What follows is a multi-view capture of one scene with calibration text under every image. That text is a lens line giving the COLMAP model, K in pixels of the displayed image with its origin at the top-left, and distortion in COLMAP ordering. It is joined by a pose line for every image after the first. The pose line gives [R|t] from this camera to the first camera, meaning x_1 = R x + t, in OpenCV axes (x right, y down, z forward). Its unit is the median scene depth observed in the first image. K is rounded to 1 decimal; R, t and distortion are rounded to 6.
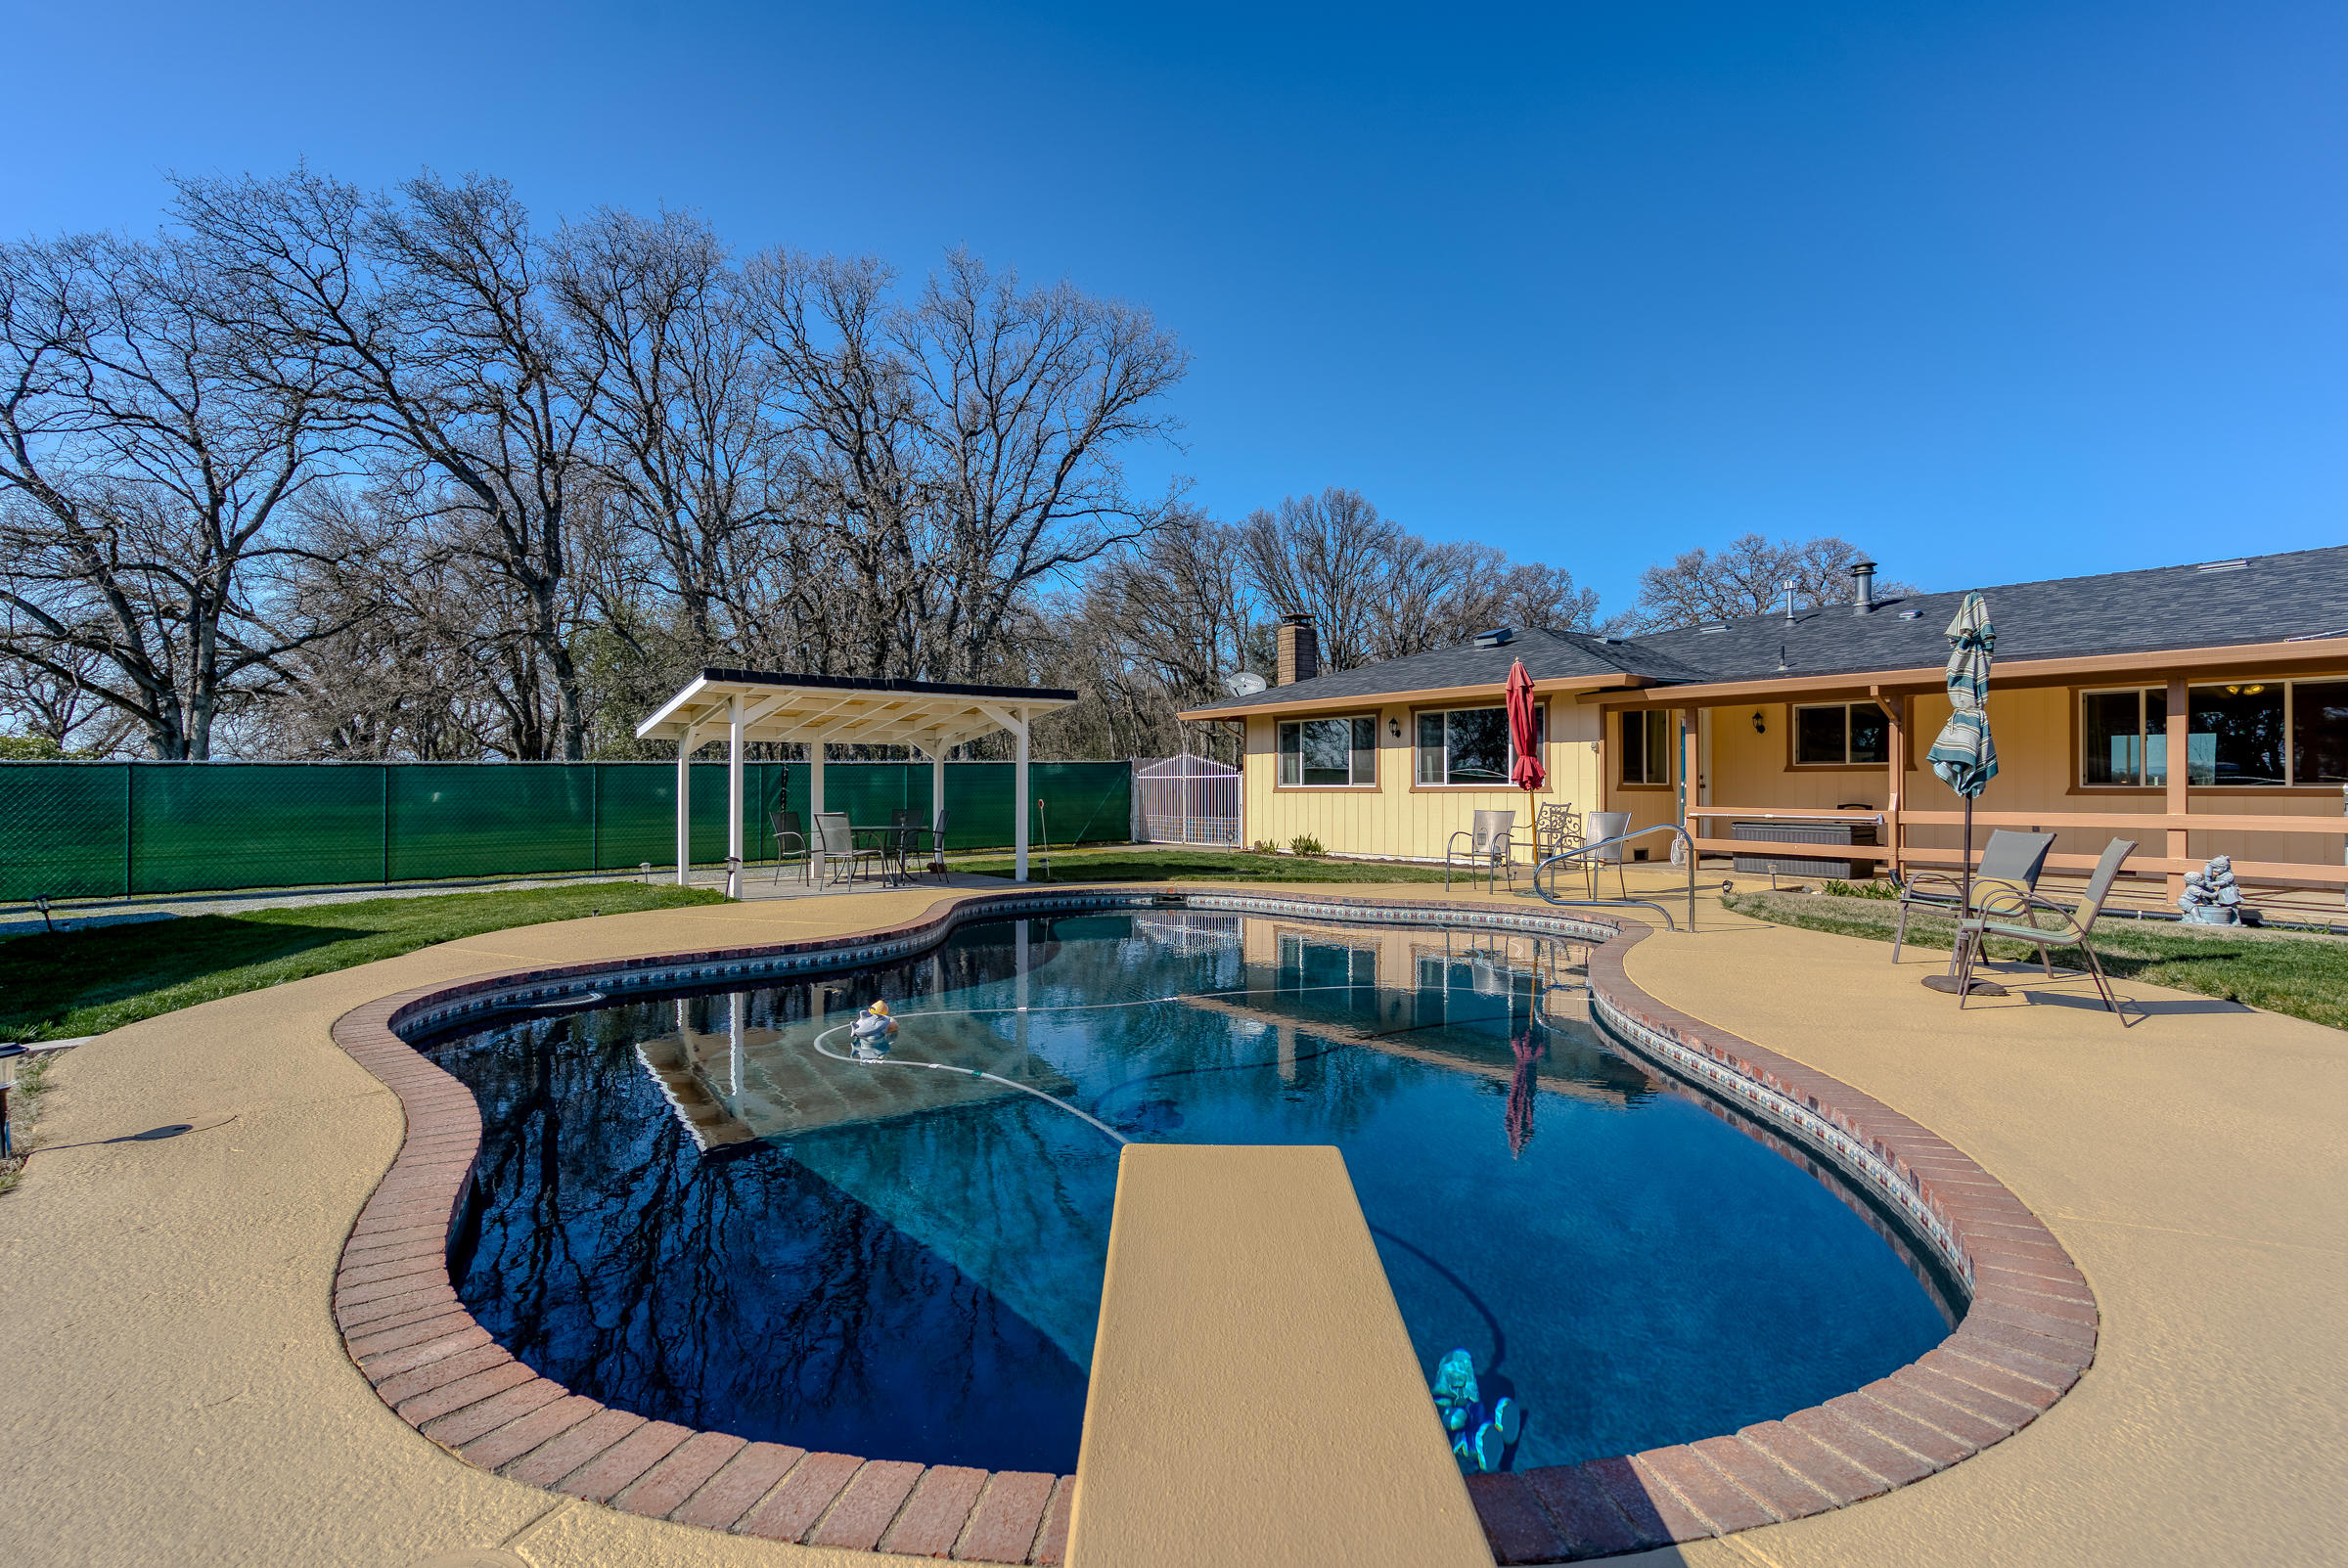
lens RADIAL K [[1166.2, 0, 1174.0], [0, 1166.2, 784.0], [0, 0, 1]] dist [-0.004621, 0.000209]
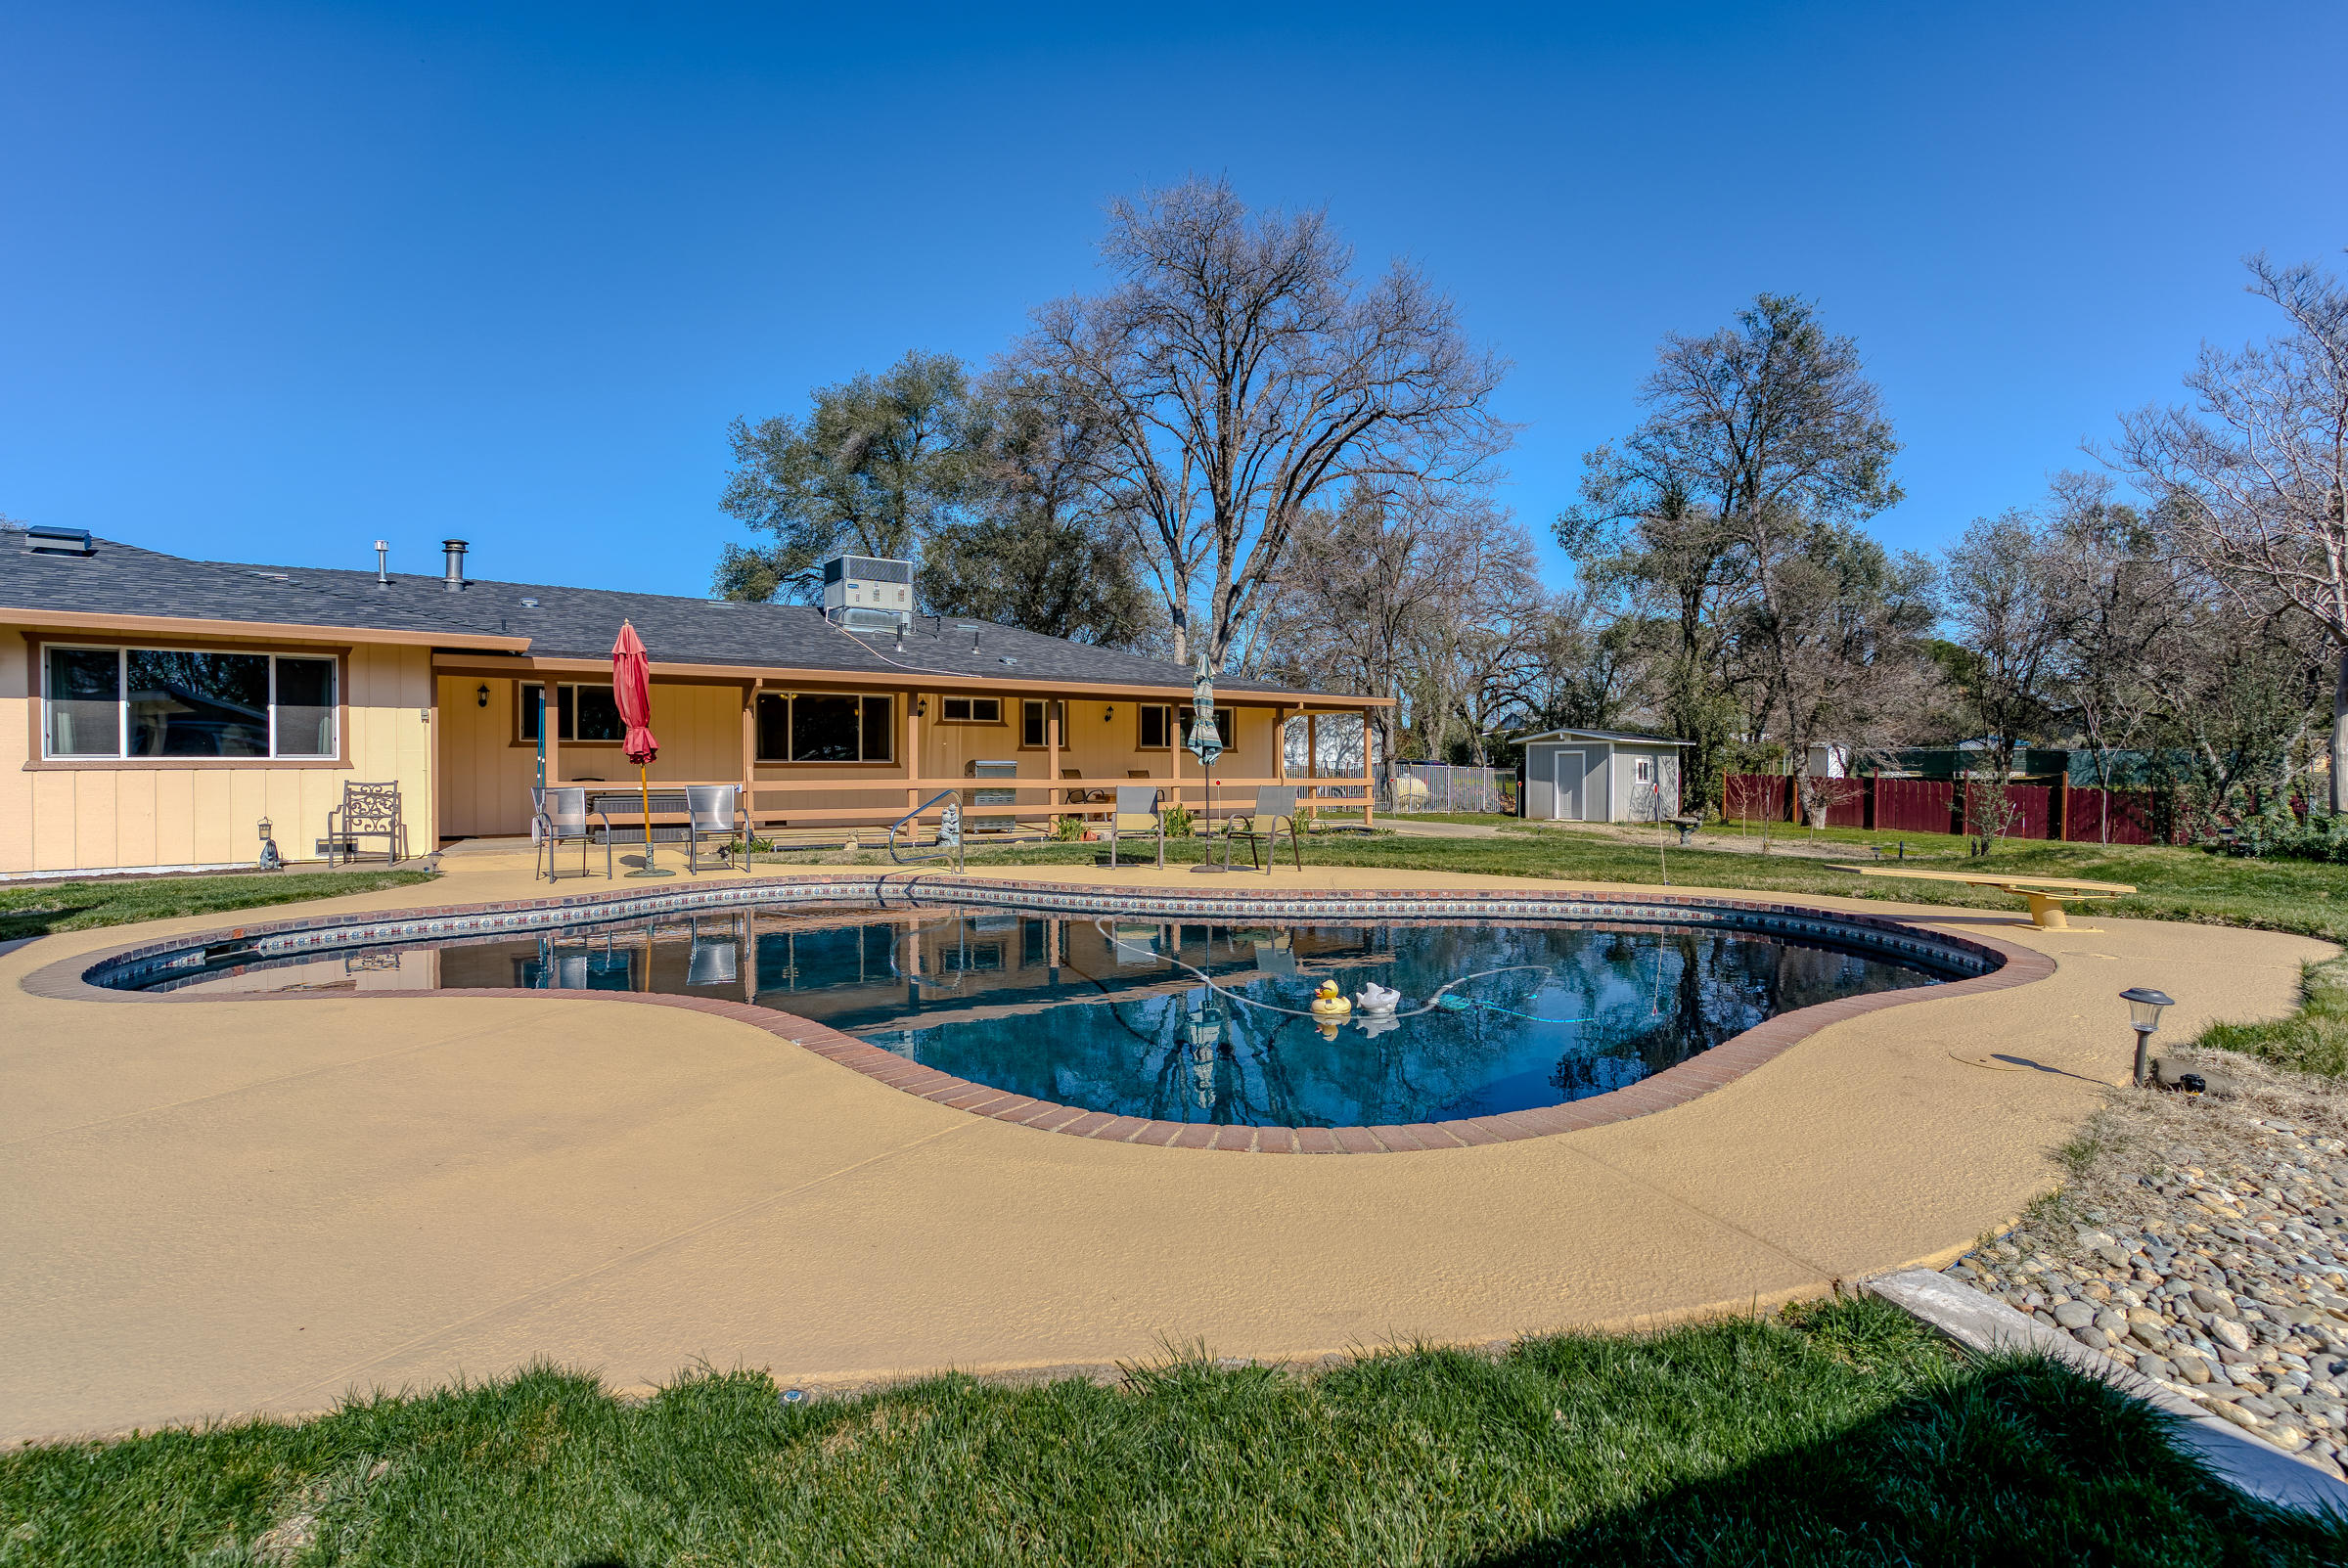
lens RADIAL K [[1164.9, 0, 1186.4], [0, 1164.9, 783.2], [0, 0, 1]] dist [-0.070419, 0.000458]
pose [[0.021732, -0.015322, 0.999646, -0.438773], [-0.001894, 0.999880, 0.015367, 0.004447], [-0.999762, -0.002228, 0.021700, 0.407048]]
